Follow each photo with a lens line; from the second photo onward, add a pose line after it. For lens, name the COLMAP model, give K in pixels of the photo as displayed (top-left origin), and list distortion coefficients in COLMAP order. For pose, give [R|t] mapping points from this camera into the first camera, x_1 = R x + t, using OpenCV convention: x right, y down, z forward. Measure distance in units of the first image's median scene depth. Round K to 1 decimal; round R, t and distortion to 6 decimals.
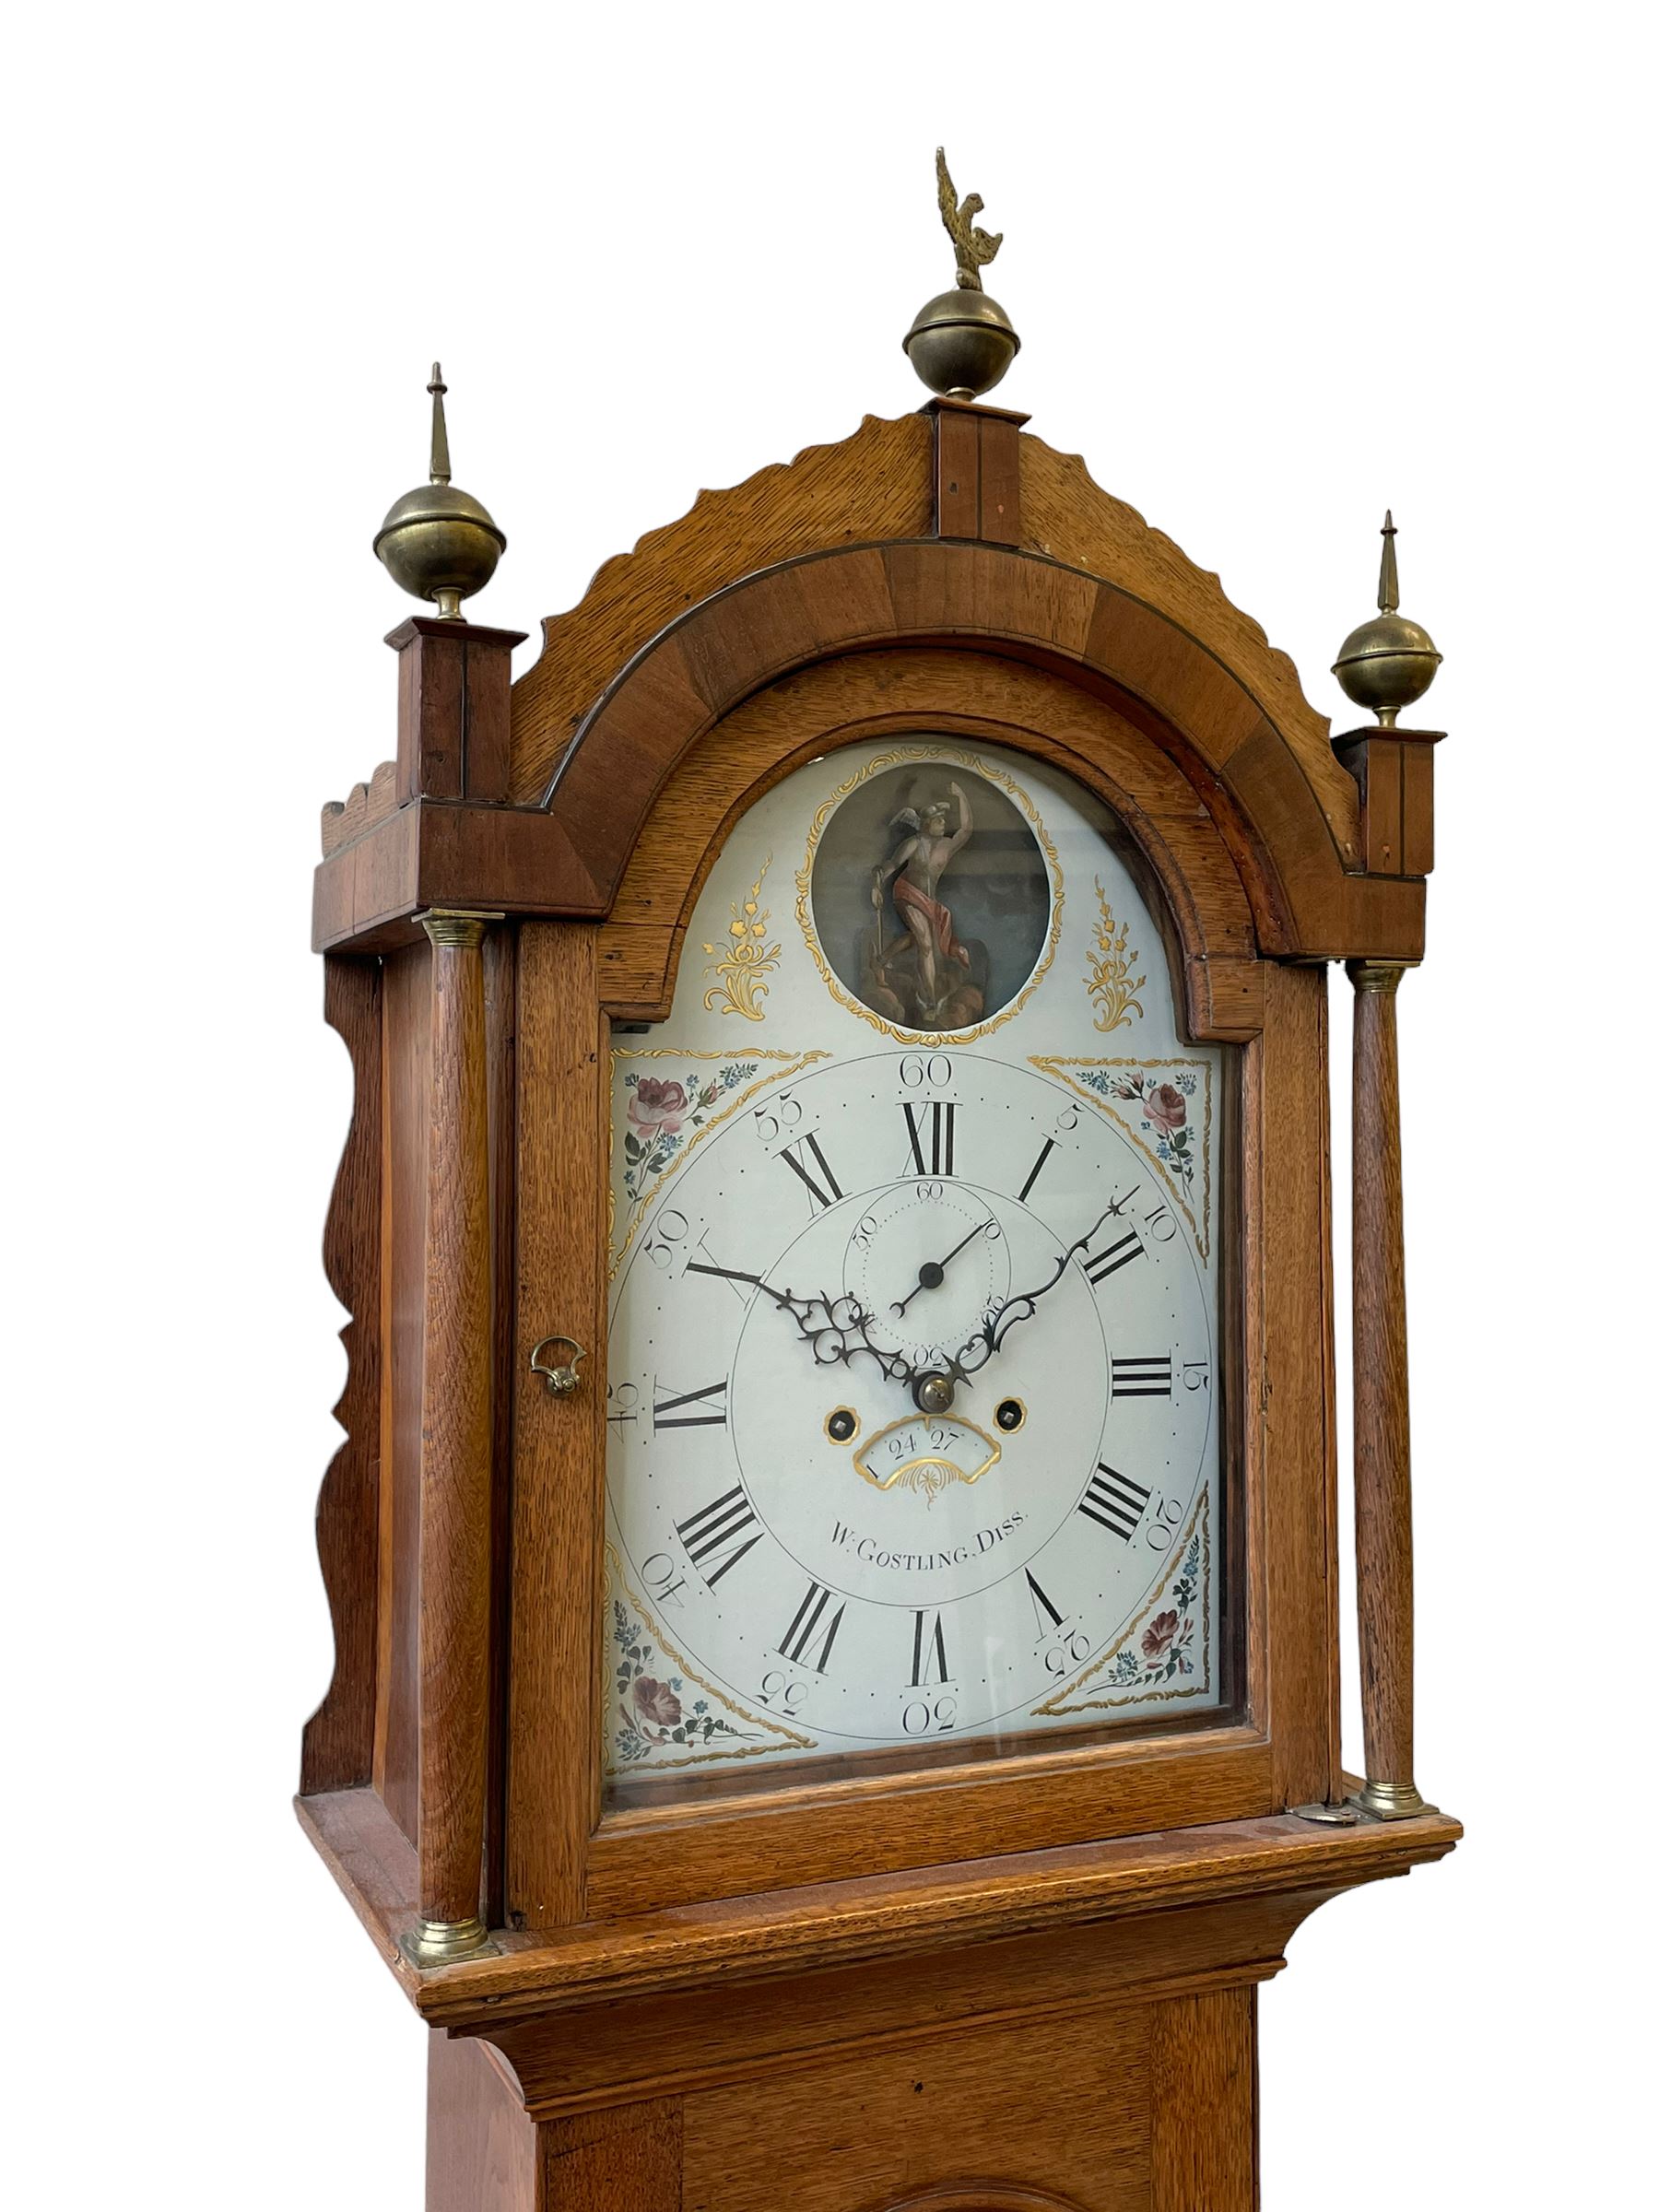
lens RADIAL K [[1956.9, 0, 816.4], [0, 1956.9, 1077.0], [0, 0, 1]] dist [0.069151, -0.104249]
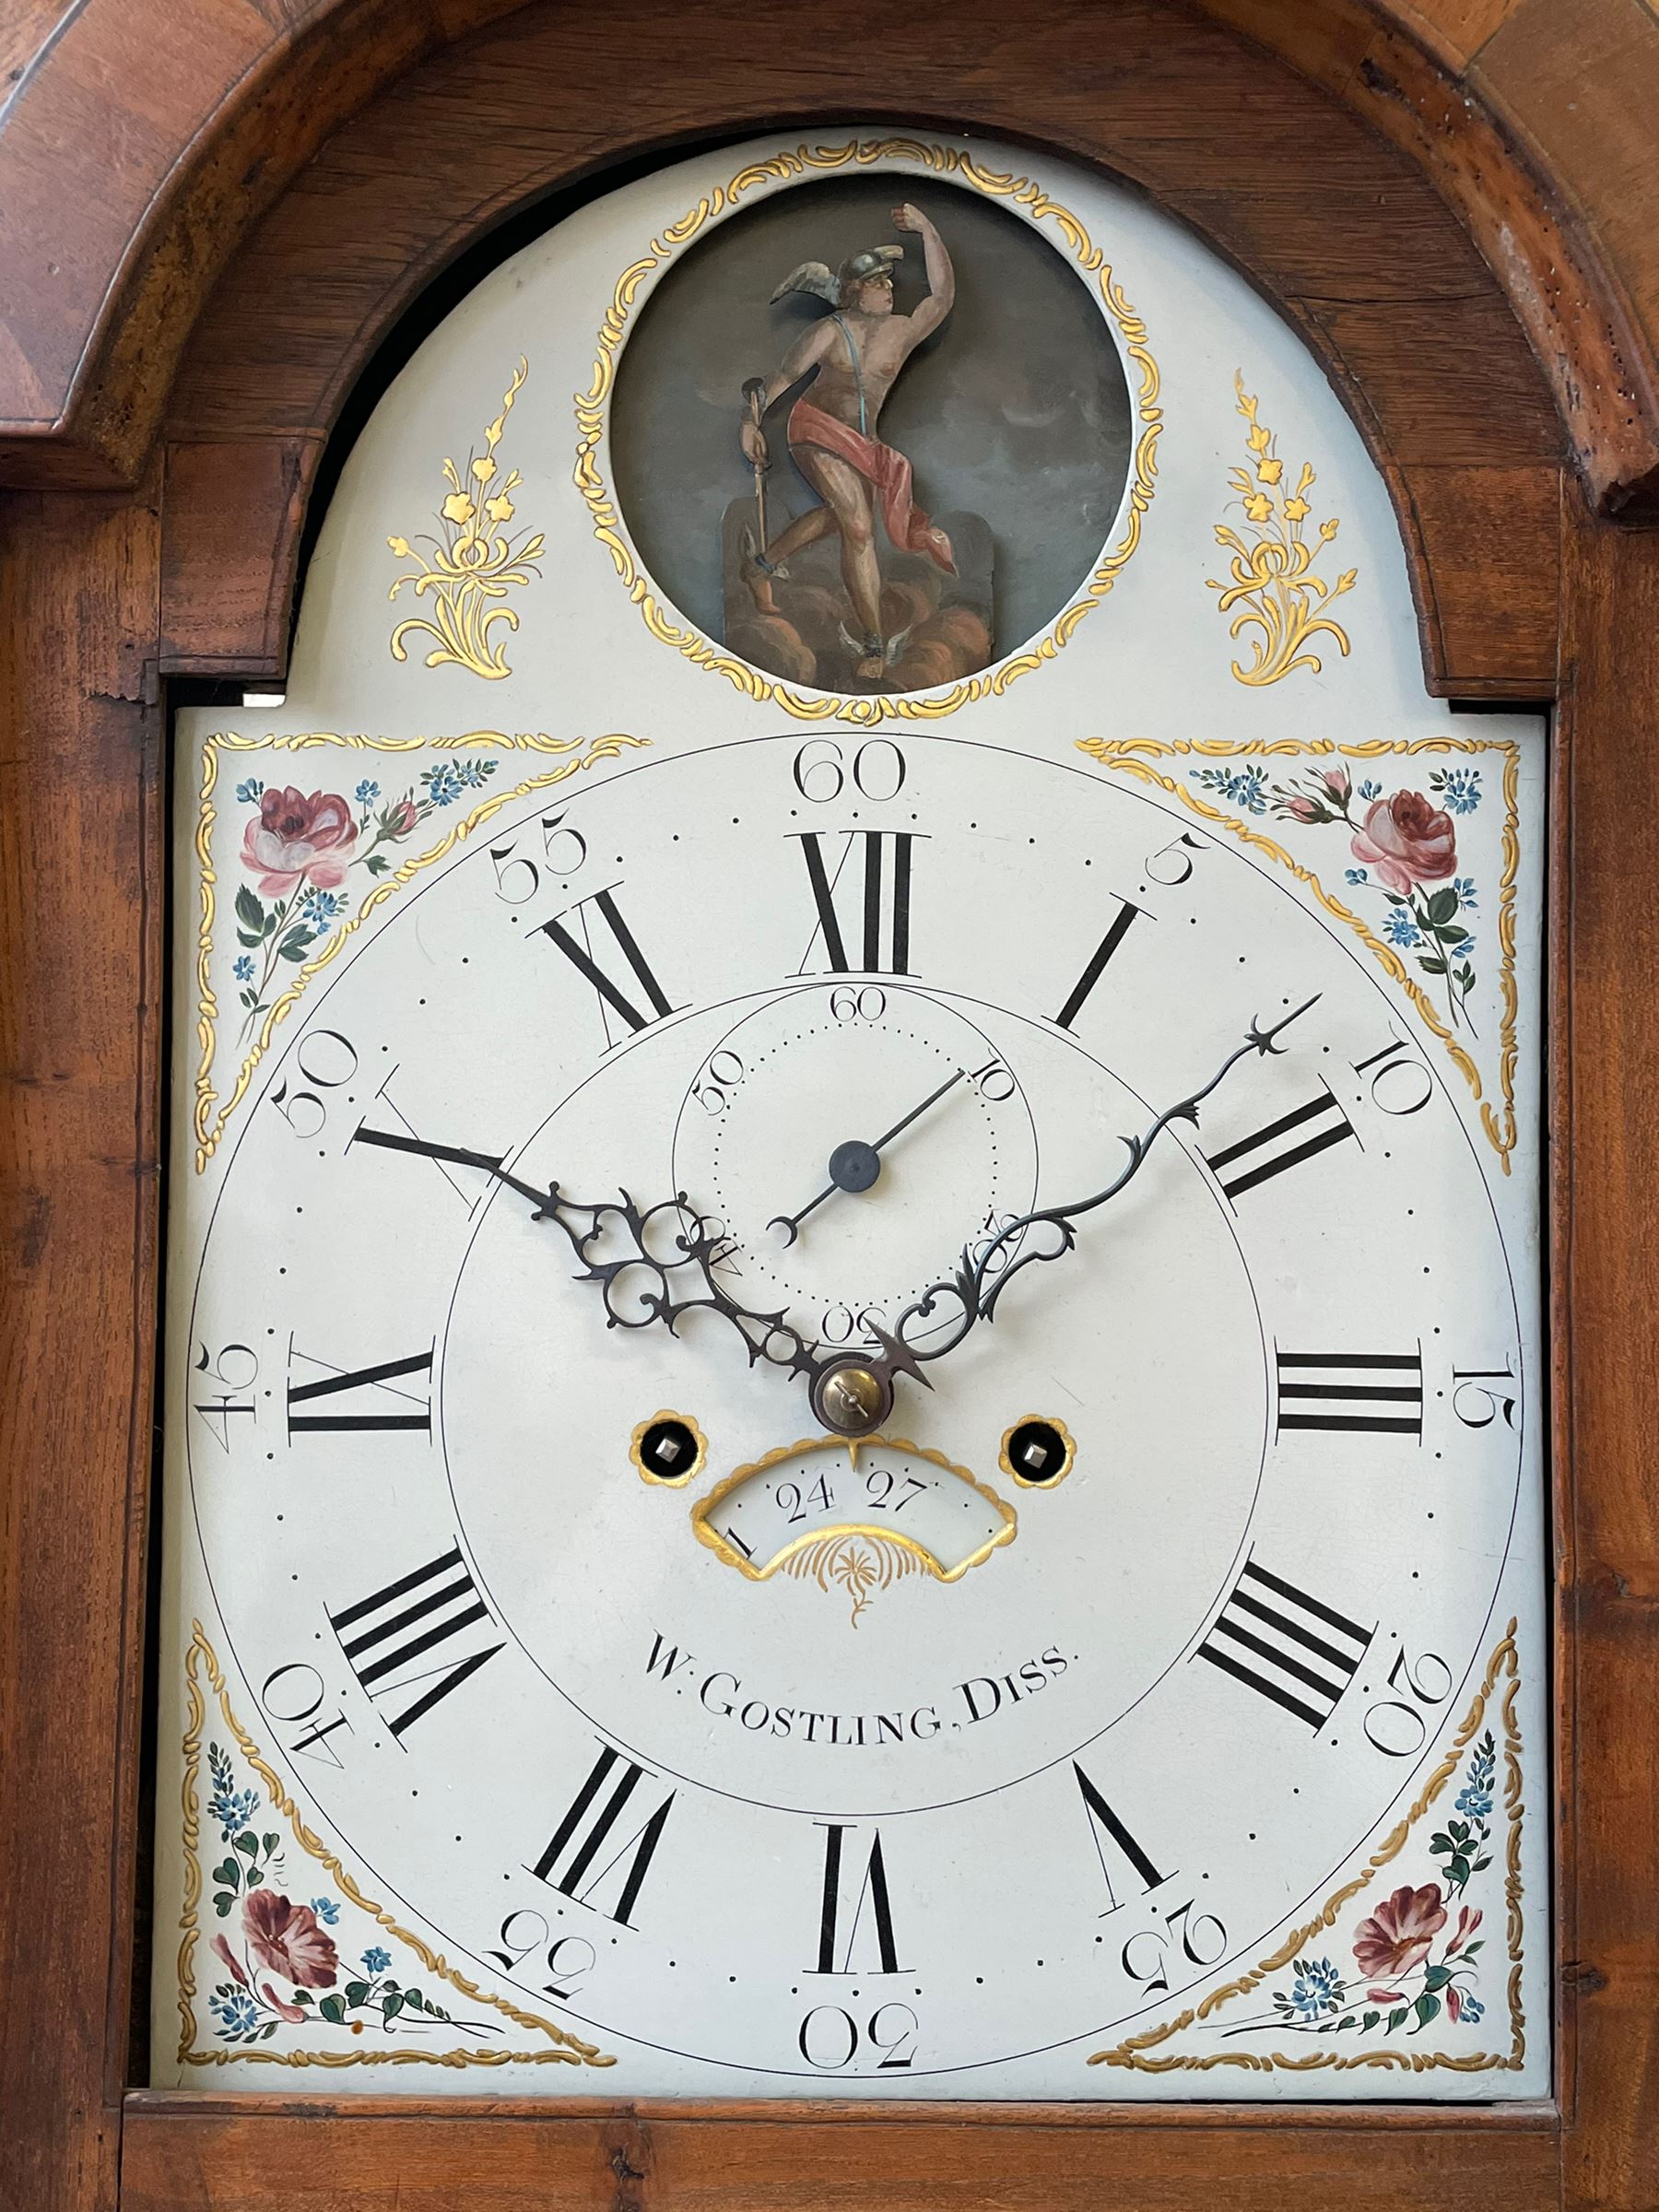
lens RADIAL K [[2005.9, 0, 821.9], [0, 2005.9, 1096.0], [0, 0, 1]] dist [0.050633, 0.000000]
pose [[0.914828, -0.011823, -0.403671, 0.261751], [0.007760, 0.999901, -0.011700, 0.088814], [0.403769, 0.007571, 0.914830, 0.516537]]
